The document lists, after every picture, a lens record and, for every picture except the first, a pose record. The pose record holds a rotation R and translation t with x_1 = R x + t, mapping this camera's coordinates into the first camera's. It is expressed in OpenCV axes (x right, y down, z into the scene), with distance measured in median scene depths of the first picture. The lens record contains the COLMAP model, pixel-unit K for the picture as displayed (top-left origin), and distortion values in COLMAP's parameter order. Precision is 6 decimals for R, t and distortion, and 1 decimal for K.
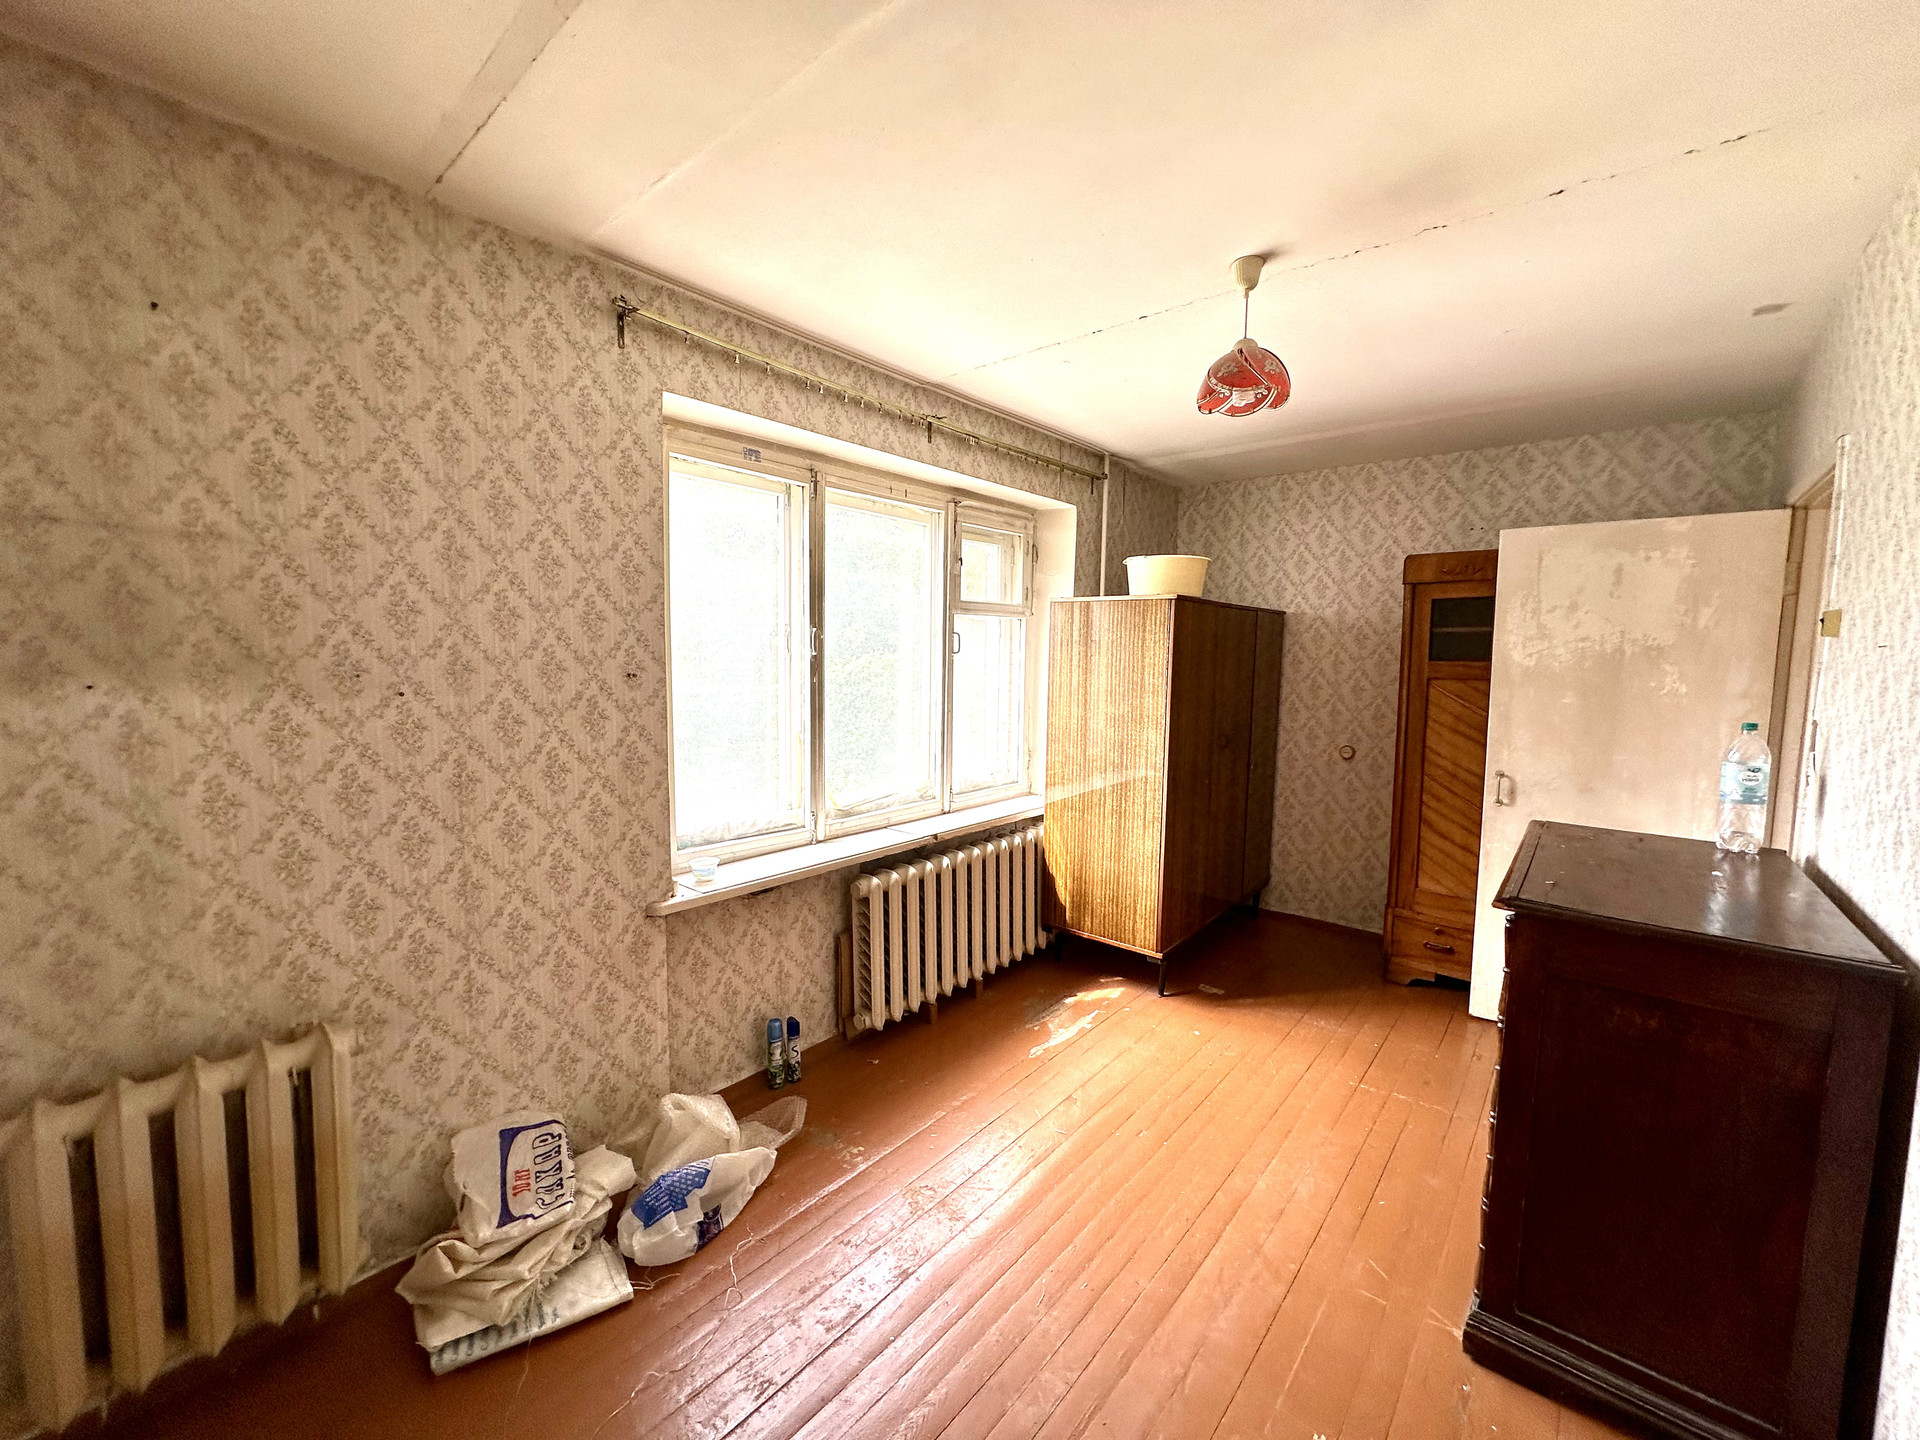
lens RADIAL K [[765.5, 0, 957.8], [0, 765.5, 718.1], [0, 0, 1]] dist [-0.001082, 0.000198]
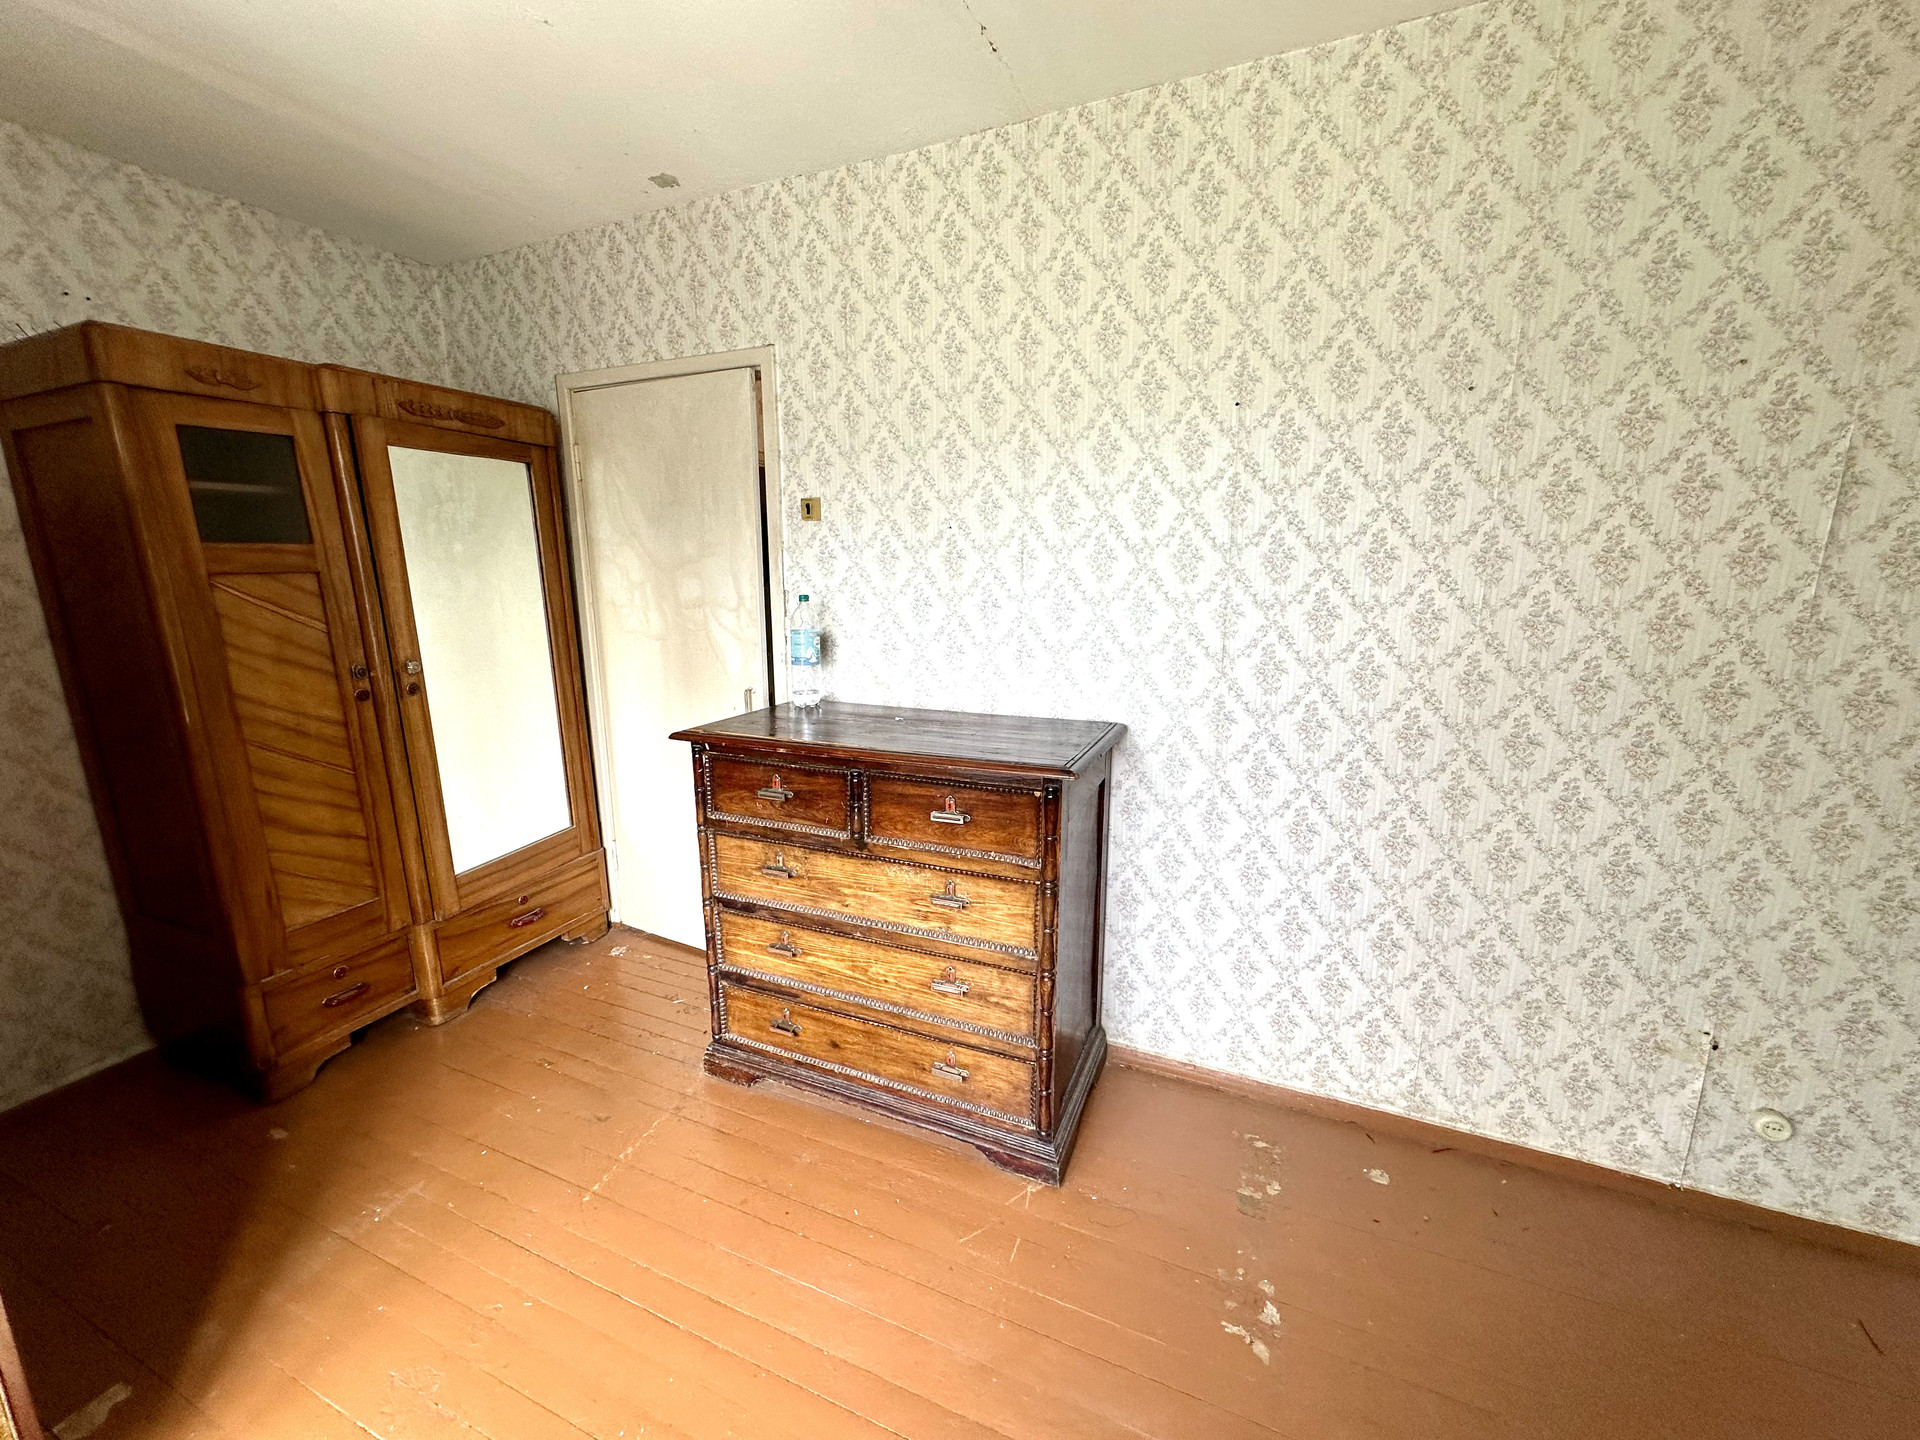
lens RADIAL K [[765.5, 0, 962.3], [0, 765.5, 717.1], [0, 0, 1]] dist [-0.001082, 0.000198]
pose [[-0.298534, -0.203229, 0.932510, -0.086169], [0.081283, 0.968101, 0.237008, -0.040129], [-0.950931, 0.146552, -0.272492, 0.661468]]
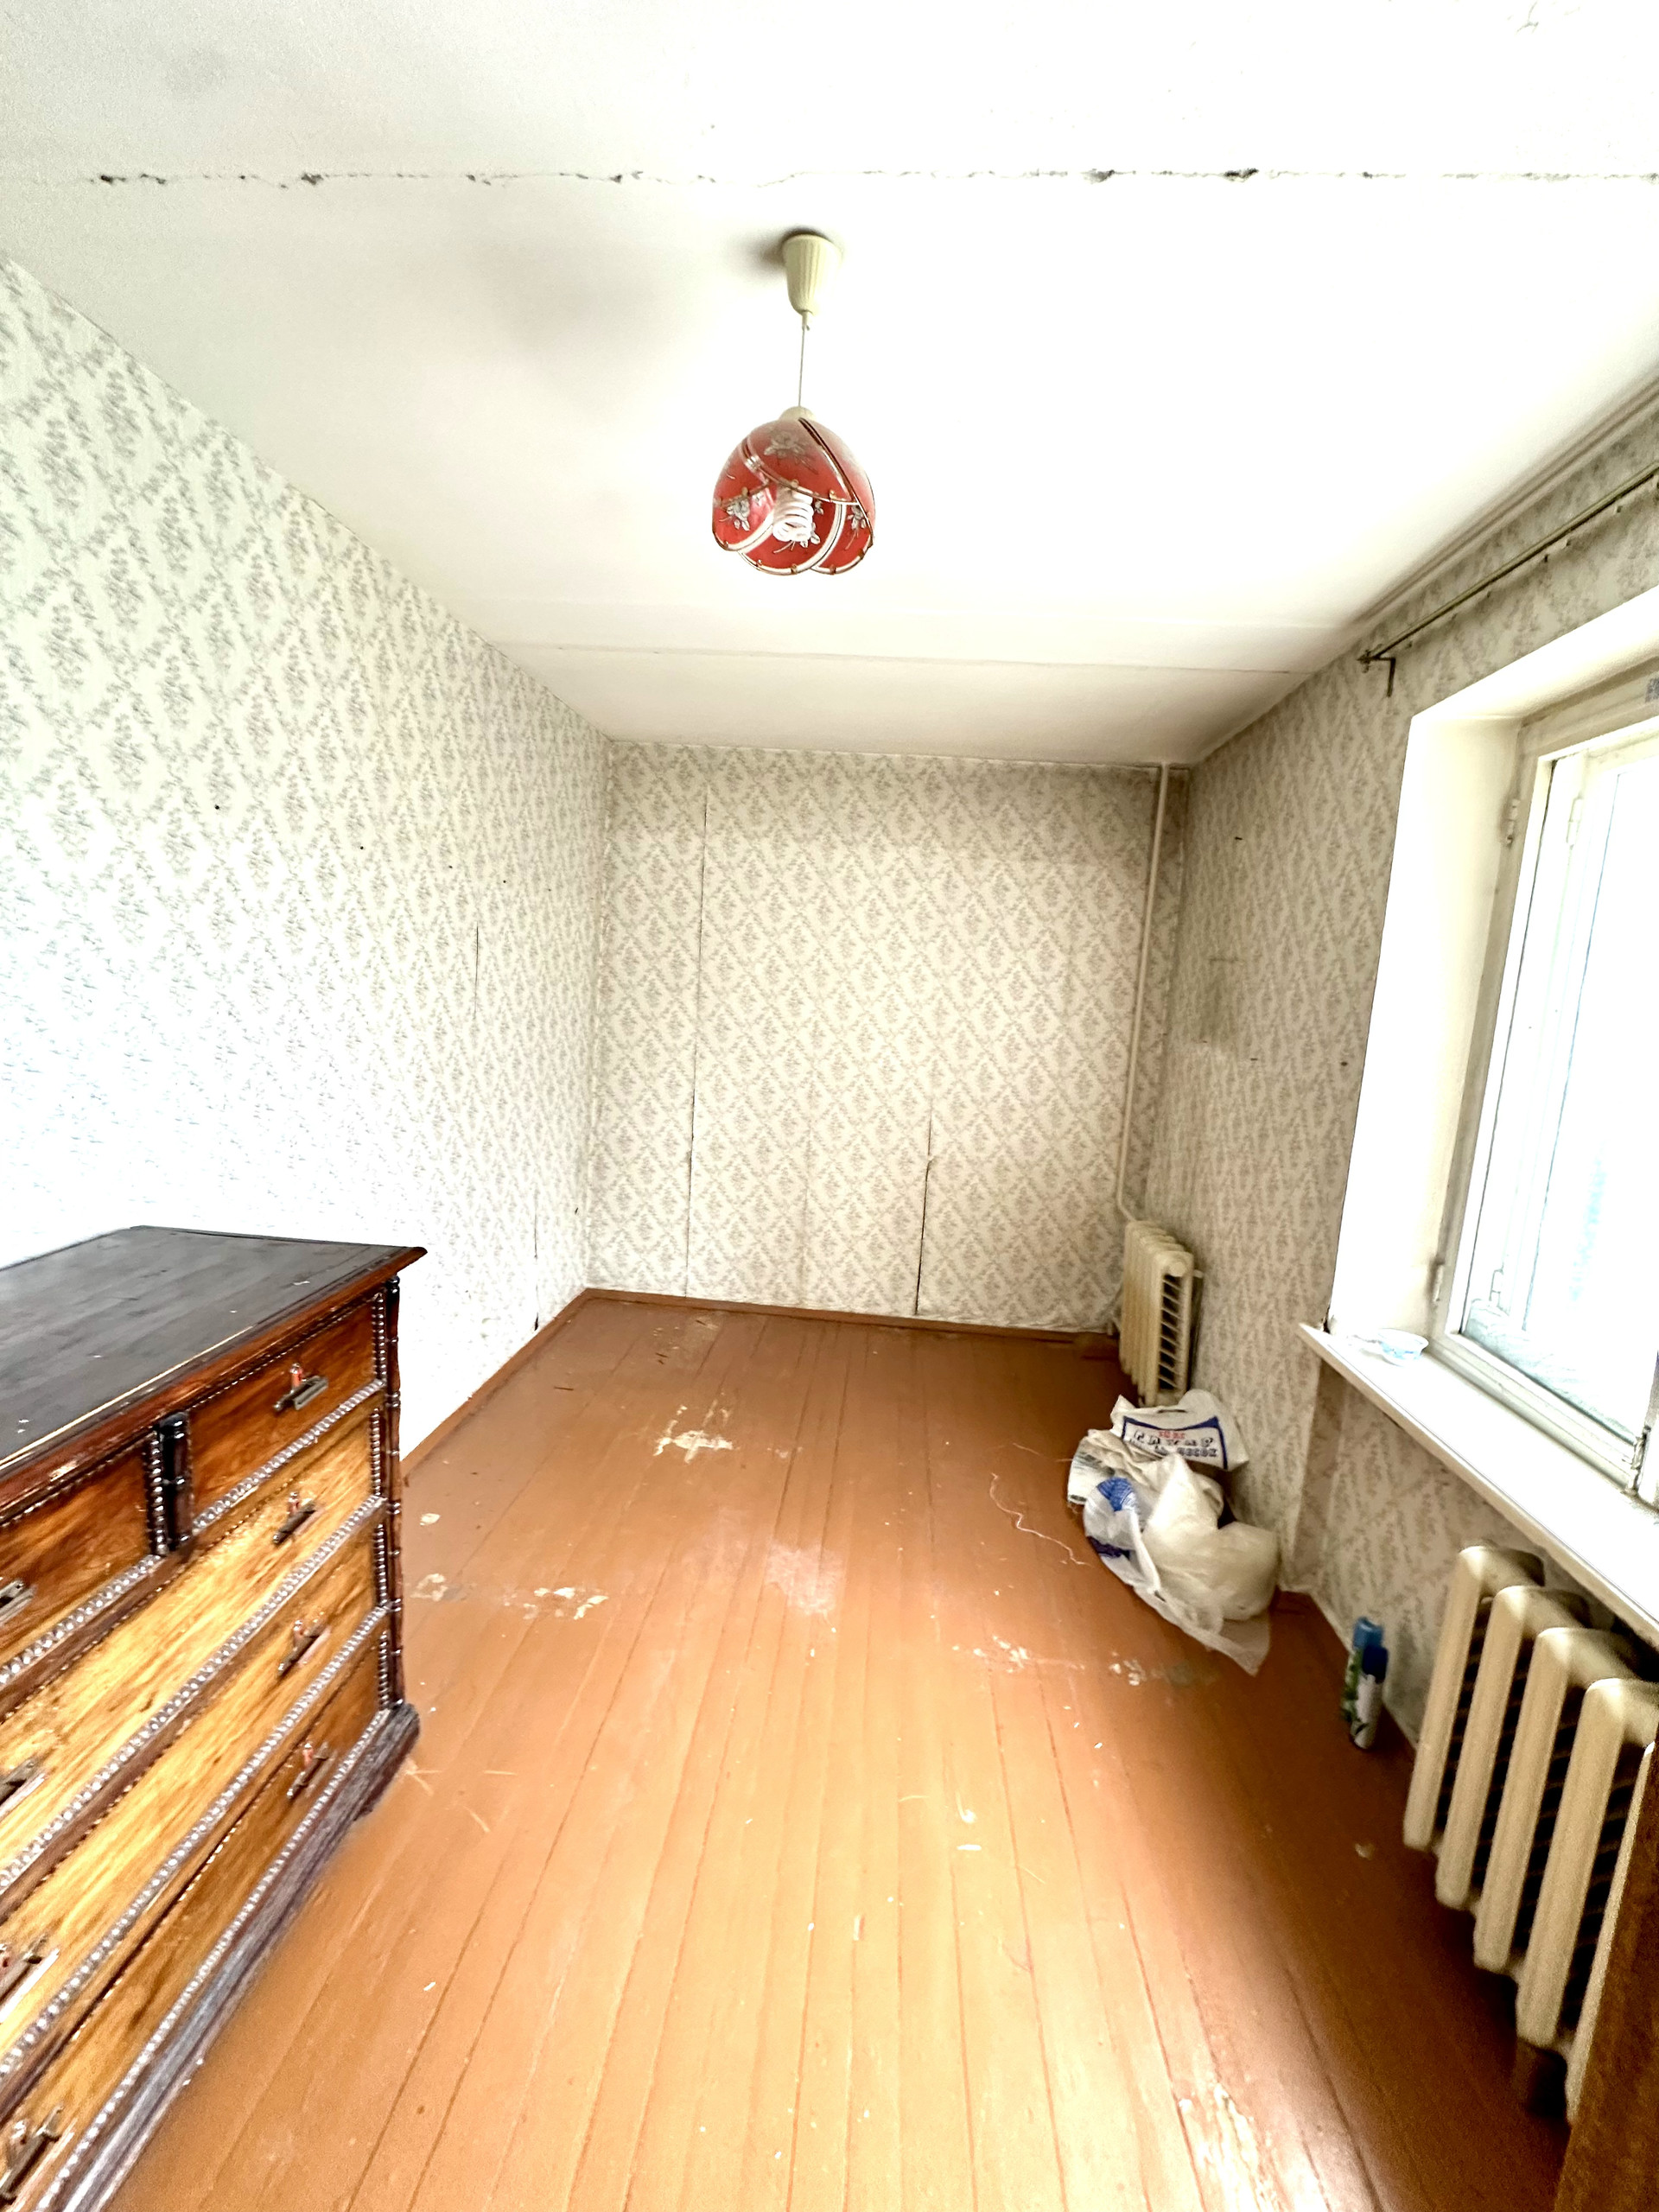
lens RADIAL K [[882.0, 0, 828.3], [0, 882.0, 1103.0], [0, 0, 1]] dist [-0.001082, 0.000198]
pose [[-0.804042, 0.014392, -0.594398, 0.439582], [-0.127392, 0.972321, 0.195866, -0.089721], [0.580764, 0.233206, -0.779954, 0.963064]]
